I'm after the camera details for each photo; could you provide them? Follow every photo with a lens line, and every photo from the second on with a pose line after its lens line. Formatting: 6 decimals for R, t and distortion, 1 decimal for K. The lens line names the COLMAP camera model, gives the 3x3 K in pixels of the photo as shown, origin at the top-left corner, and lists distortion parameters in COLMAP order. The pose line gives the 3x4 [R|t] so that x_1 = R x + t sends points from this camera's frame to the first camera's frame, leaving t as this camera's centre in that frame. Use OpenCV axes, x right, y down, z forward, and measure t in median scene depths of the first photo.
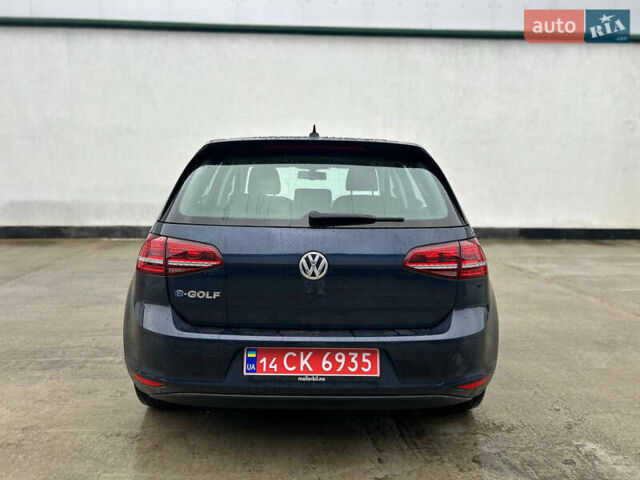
lens RADIAL K [[483.5, 0, 319.0], [0, 483.5, 236.5], [0, 0, 1]] dist [0.048443, -0.050050]
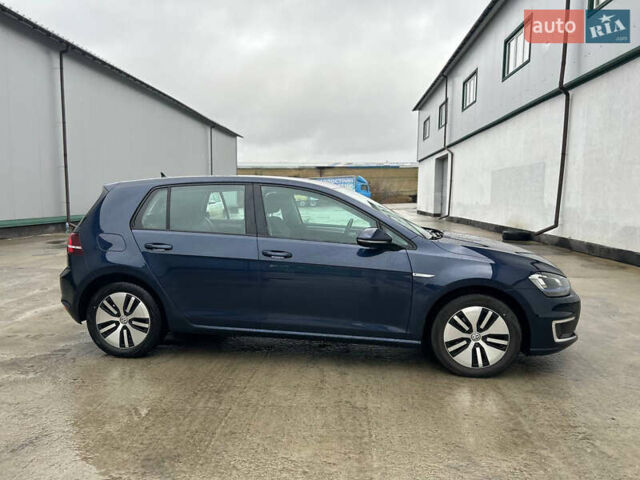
lens RADIAL K [[483.5, 0, 314.7], [0, 483.5, 241.1], [0, 0, 1]] dist [0.048443, -0.050050]
pose [[-0.150871, 0.089701, -0.984475, 1.563653], [-0.127536, 0.985786, 0.109365, -0.223490], [0.980292, 0.142056, -0.137286, 1.668386]]
